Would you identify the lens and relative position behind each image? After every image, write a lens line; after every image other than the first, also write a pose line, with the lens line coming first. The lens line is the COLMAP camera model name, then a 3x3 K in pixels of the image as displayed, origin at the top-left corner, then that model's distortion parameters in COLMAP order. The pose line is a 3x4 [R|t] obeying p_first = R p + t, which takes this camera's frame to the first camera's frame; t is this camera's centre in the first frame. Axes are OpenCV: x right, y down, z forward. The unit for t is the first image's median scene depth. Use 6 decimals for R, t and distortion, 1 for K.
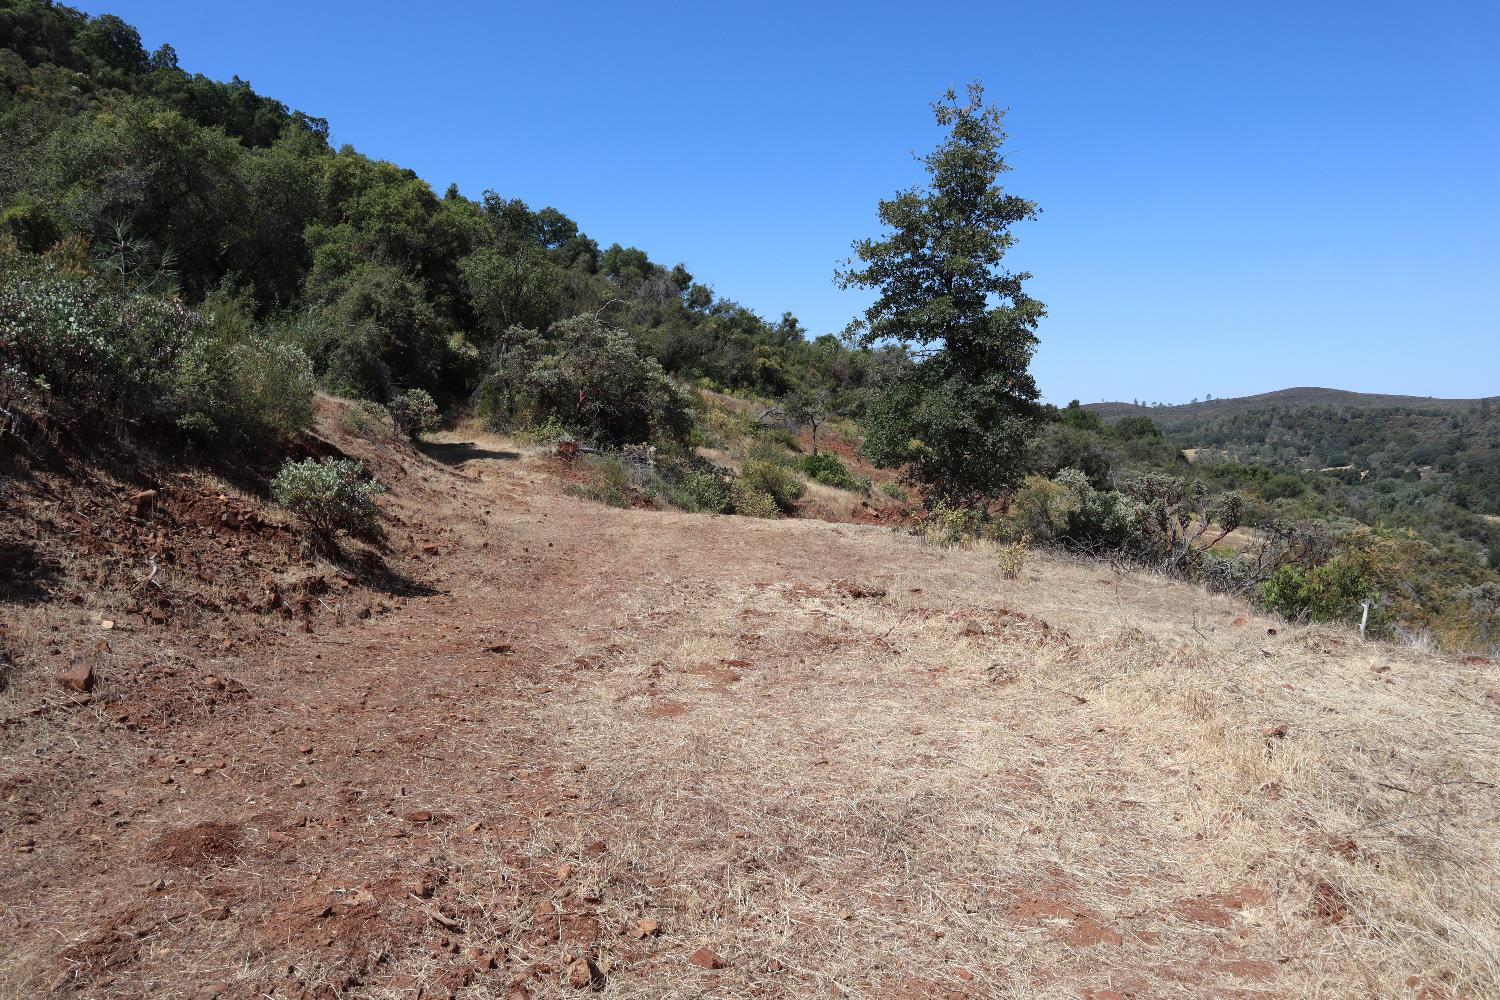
lens RADIAL K [[1060.8, 0, 750.0], [0, 1060.8, 500.0], [0, 0, 1]] dist [-0.118262, 0.085862]
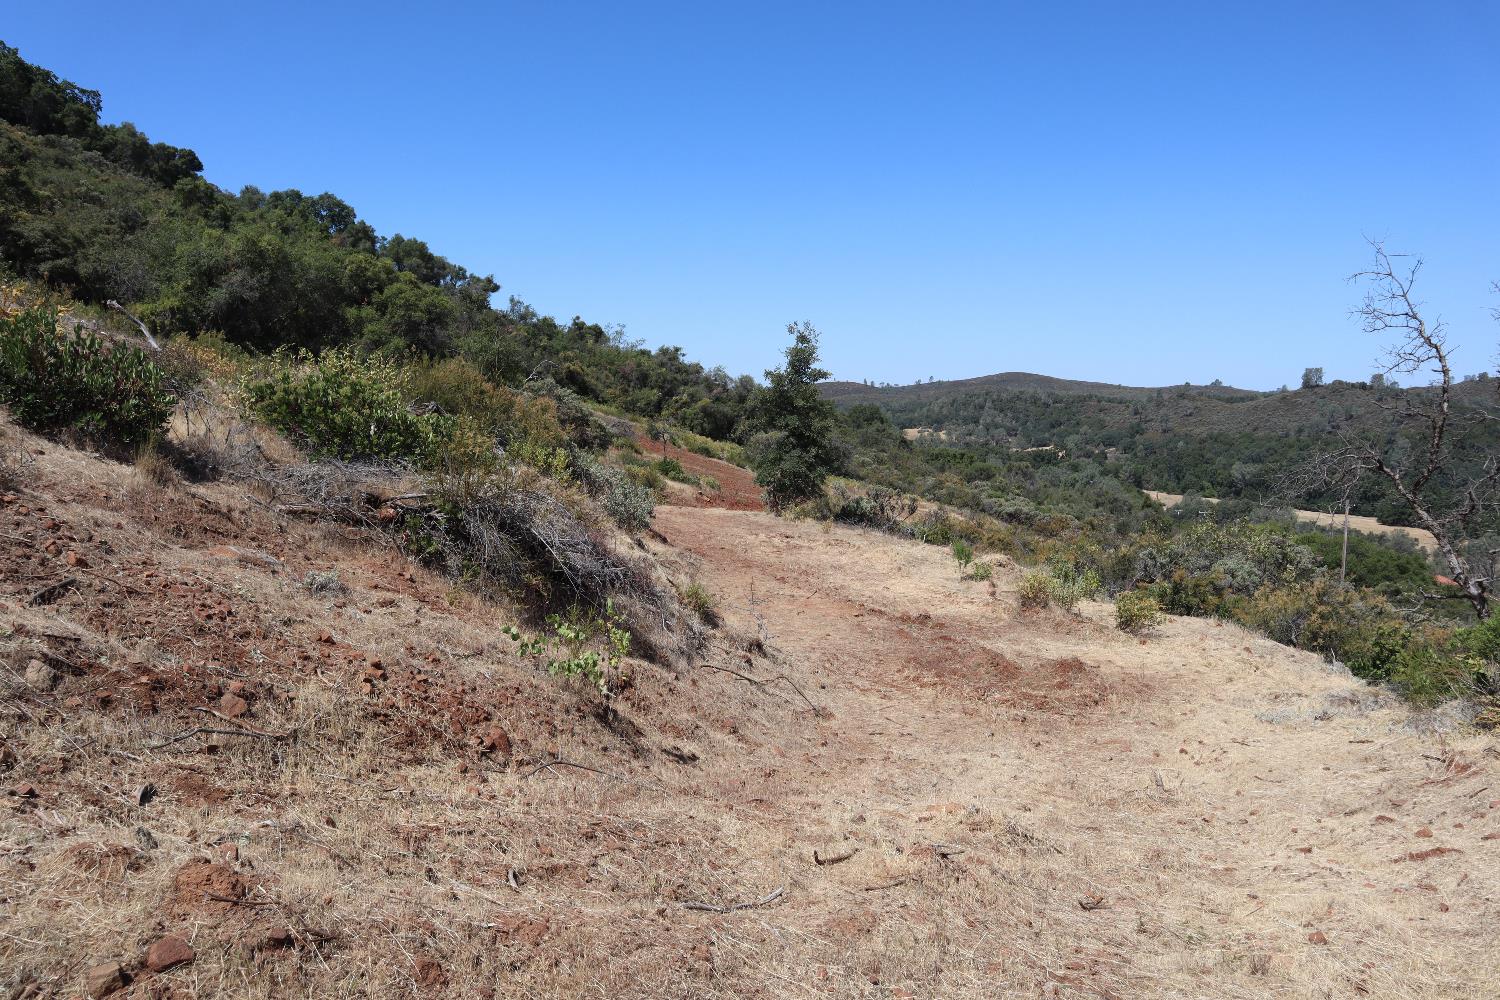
lens RADIAL K [[1060.8, 0, 750.0], [0, 1060.8, 500.0], [0, 0, 1]] dist [-0.118262, 0.085862]
pose [[0.969797, -0.000204, 0.243912, -0.038538], [-0.005956, 0.999682, 0.024515, -0.004842], [-0.243839, -0.025228, 0.969488, -0.100840]]
